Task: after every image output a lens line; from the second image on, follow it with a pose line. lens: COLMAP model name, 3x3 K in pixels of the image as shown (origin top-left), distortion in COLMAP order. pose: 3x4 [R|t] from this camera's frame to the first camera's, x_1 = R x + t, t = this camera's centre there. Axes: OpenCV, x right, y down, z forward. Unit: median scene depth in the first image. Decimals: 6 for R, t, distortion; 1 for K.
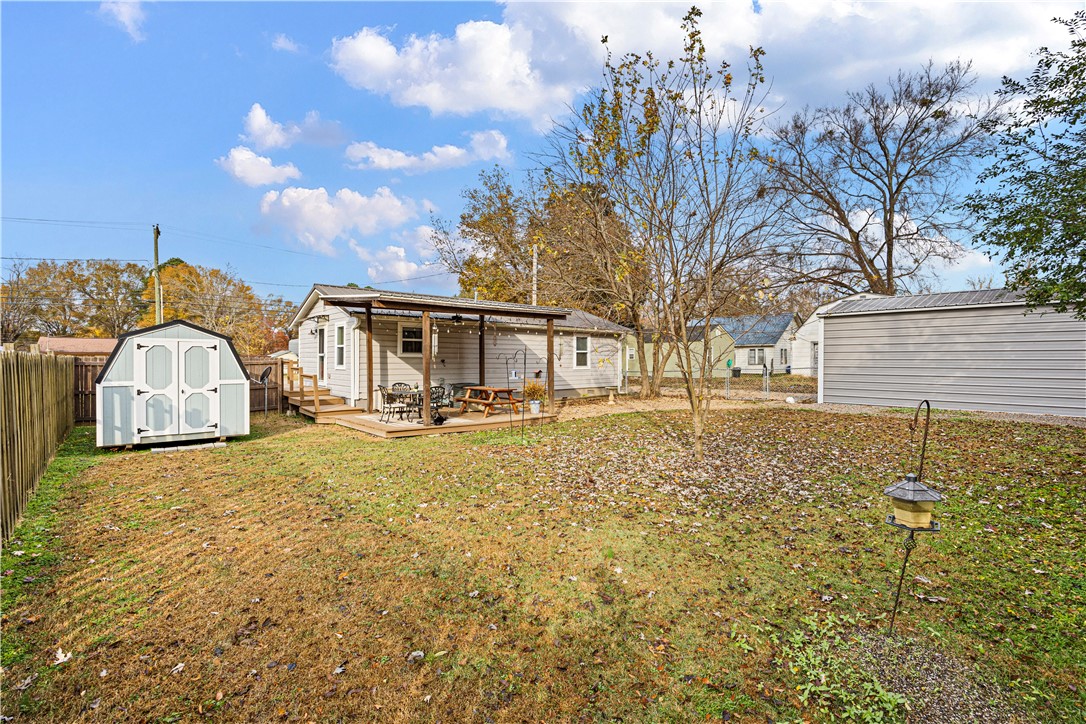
lens RADIAL K [[495.3, 0, 543.0], [0, 495.3, 362.0], [0, 0, 1]] dist [-0.004344, -0.000472]
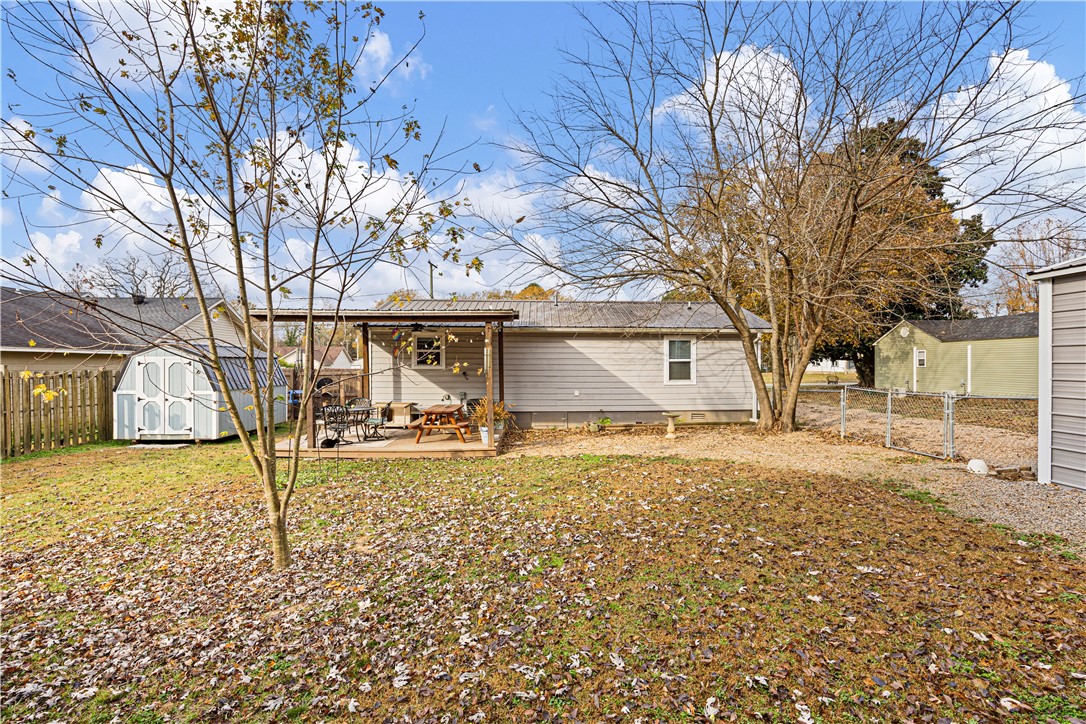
lens RADIAL K [[495.3, 0, 543.0], [0, 495.3, 362.0], [0, 0, 1]] dist [-0.004344, -0.000472]
pose [[0.781866, -0.003119, -0.623438, 0.498391], [-0.001844, 0.999972, -0.007316, -0.017236], [0.623443, 0.006870, 0.781838, 0.408754]]
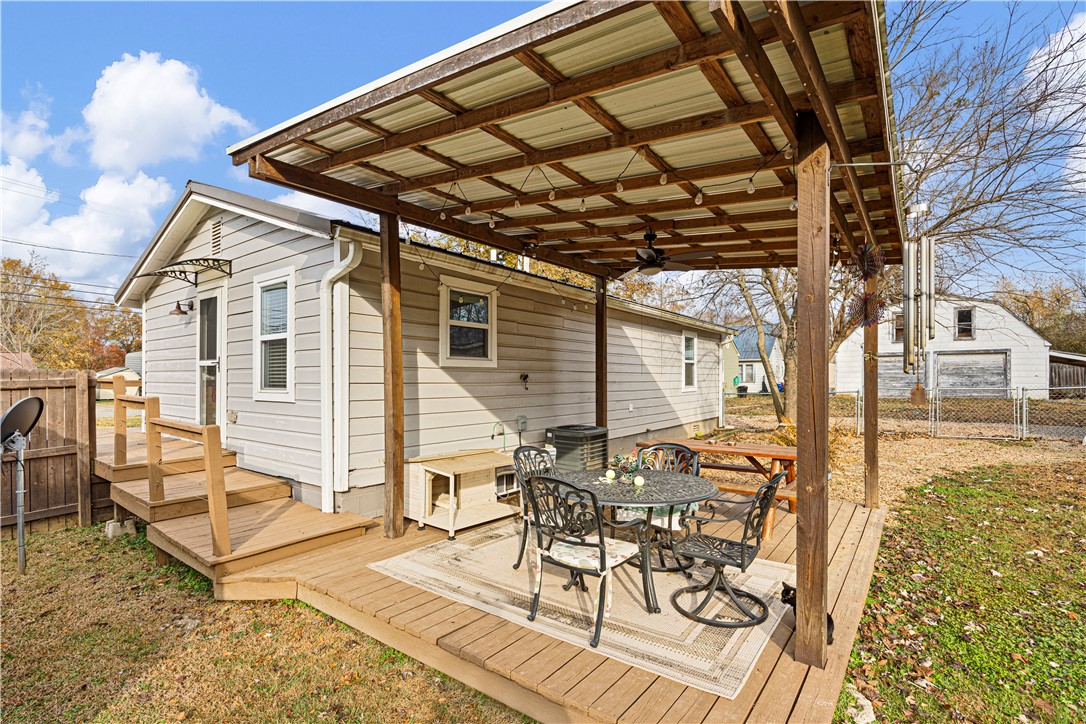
lens RADIAL K [[506.8, 0, 545.3], [0, 506.8, 377.7], [0, 0, 1]] dist [-0.002634, -0.000585]
pose [[0.976518, -0.003476, 0.215409, -0.295440], [0.004790, 0.999973, -0.005578, 0.000913], [-0.215384, 0.006478, 0.976508, 0.592849]]
